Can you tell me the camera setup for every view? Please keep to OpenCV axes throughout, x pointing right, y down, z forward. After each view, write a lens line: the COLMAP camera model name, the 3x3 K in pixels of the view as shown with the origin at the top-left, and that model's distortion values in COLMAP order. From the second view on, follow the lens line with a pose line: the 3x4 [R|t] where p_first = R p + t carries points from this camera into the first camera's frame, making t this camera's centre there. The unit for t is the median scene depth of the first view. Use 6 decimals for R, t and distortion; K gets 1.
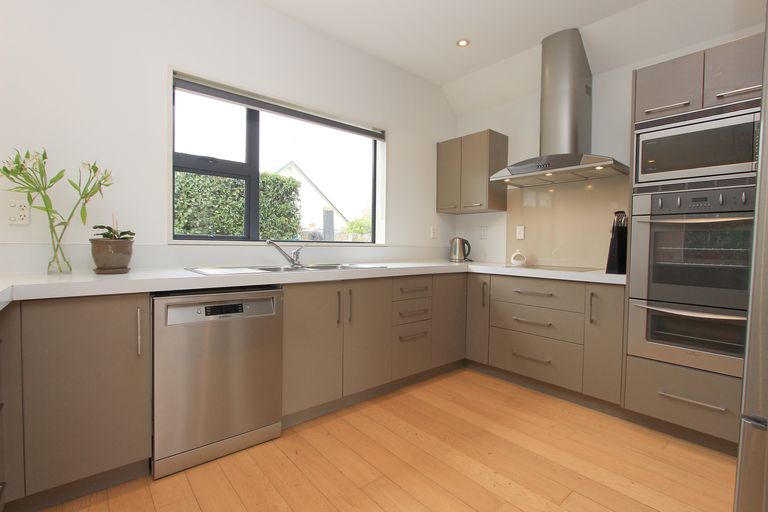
lens RADIAL K [[357.1, 0, 382.0], [0, 357.1, 250.4], [0, 0, 1]] dist [-0.006191, -0.000636]
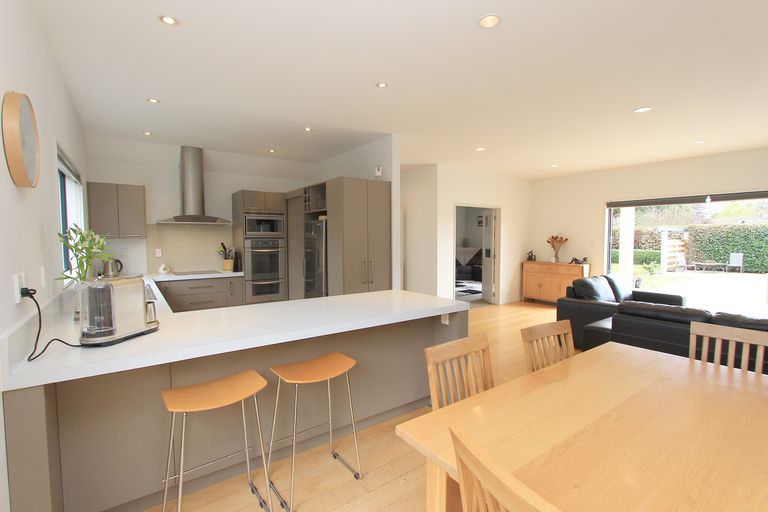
lens RADIAL K [[357.1, 0, 384.7], [0, 357.1, 255.8], [0, 0, 1]] dist [-0.006191, -0.000636]
pose [[0.082165, -0.065328, 0.994475, -1.565476], [0.020974, 0.997742, 0.063809, -0.167774], [-0.996398, 0.015615, 0.083349, -0.168721]]
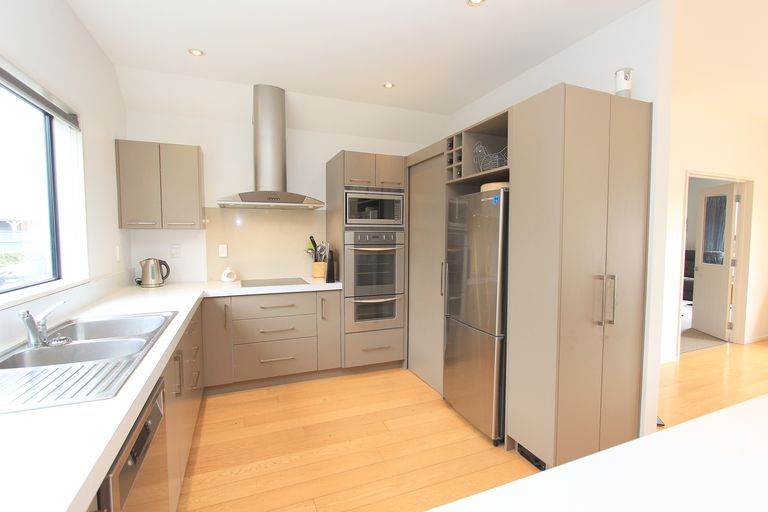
lens RADIAL K [[357.1, 0, 384.0], [0, 357.1, 255.6], [0, 0, 1]] dist [-0.006191, -0.000636]
pose [[0.309522, -0.067782, 0.948473, -0.665358], [0.020092, 0.997700, 0.064743, -0.135730], [-0.950680, -0.000983, 0.310172, 0.324632]]
